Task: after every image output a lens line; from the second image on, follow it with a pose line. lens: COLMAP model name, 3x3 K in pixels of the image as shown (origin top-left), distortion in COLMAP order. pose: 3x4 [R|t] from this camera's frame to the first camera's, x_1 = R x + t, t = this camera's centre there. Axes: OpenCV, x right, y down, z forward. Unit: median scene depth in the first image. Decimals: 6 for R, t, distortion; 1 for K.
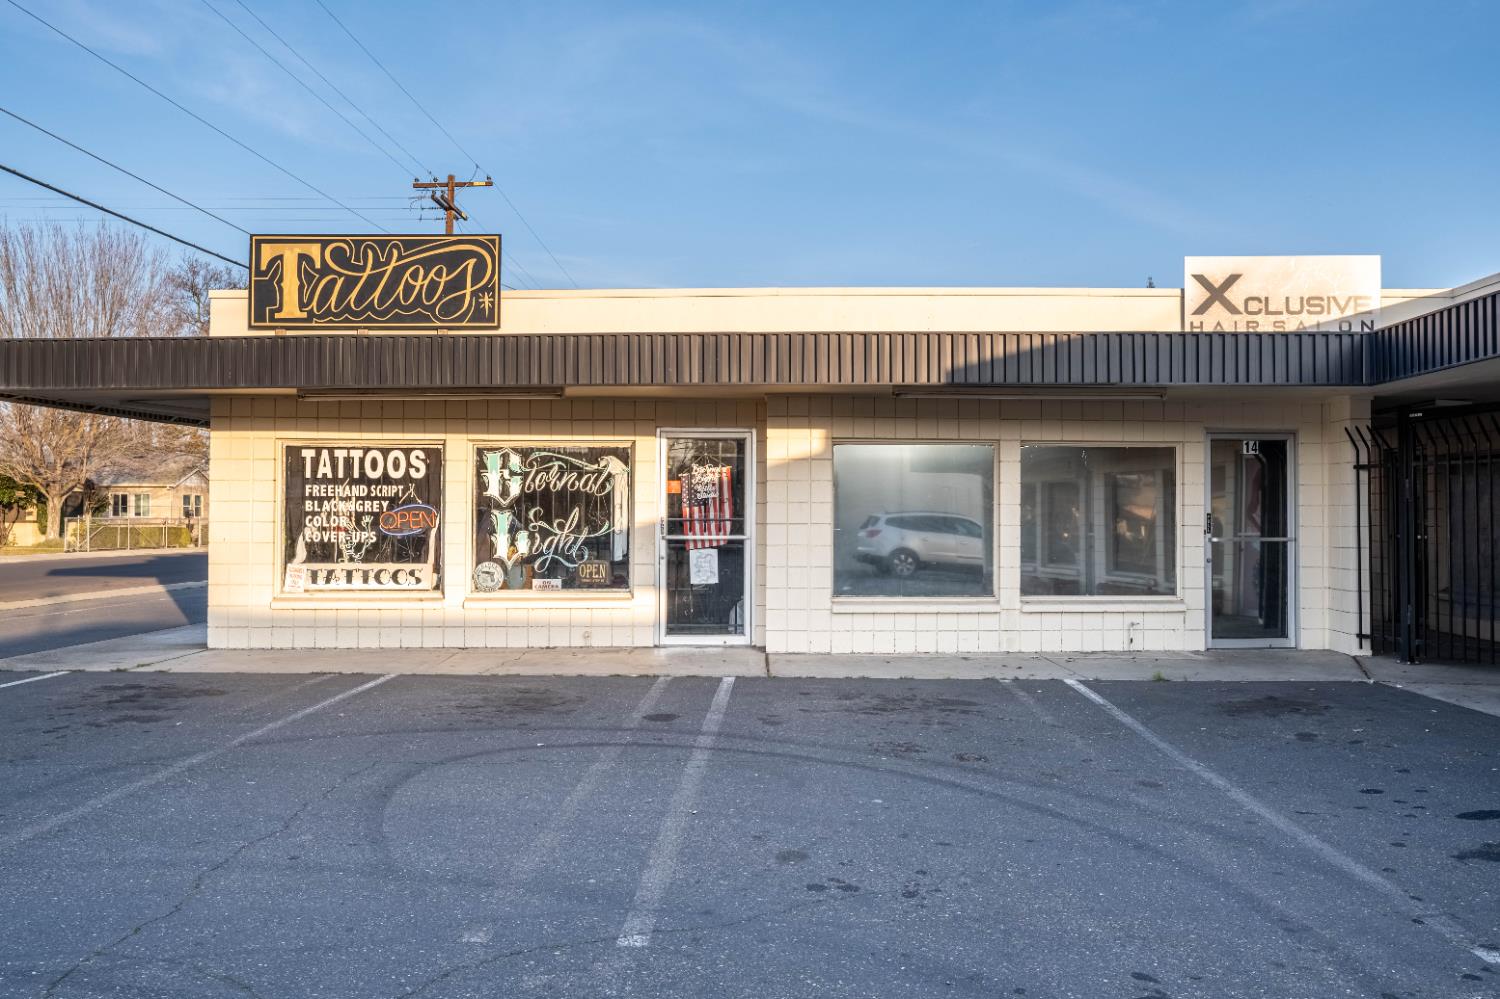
lens RADIAL K [[1147.2, 0, 750.0], [0, 1147.2, 499.5], [0, 0, 1]] dist [-0.005888, -0.002301]
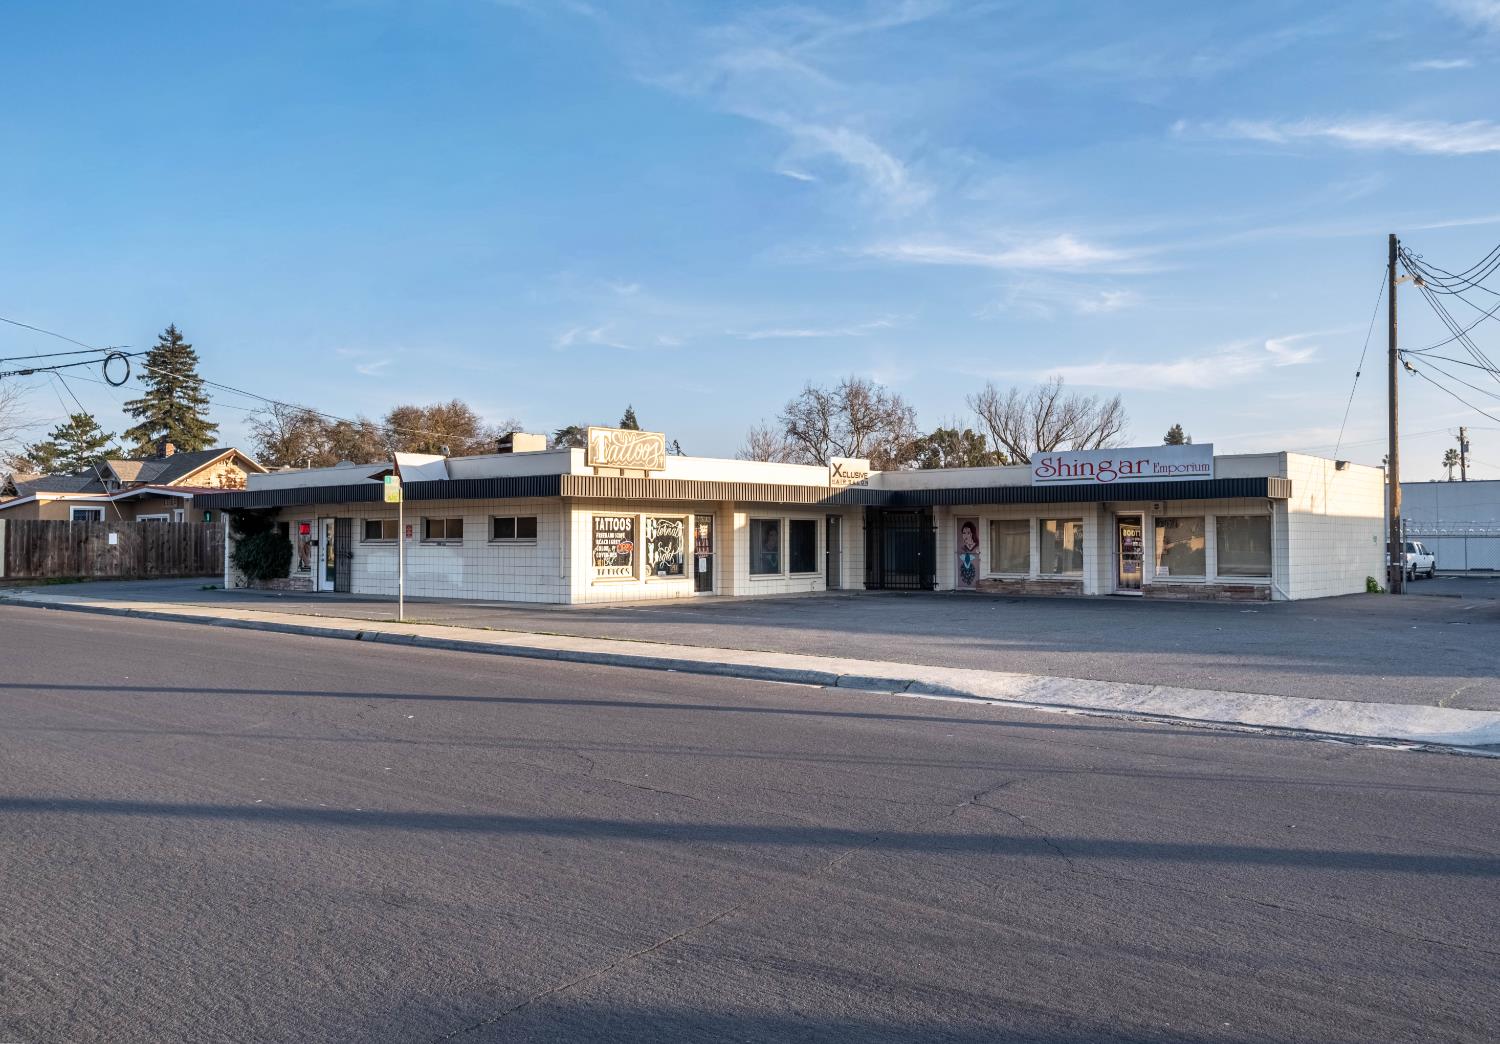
lens RADIAL K [[1409.5, 0, 750.0], [0, 1409.5, 522.0], [0, 0, 1]] dist [0.000447, -0.004652]
pose [[0.613473, 0.007483, 0.789680, -2.456728], [-0.002433, 0.999968, -0.007585, -0.014050], [-0.789712, 0.002732, 0.613472, -1.004773]]
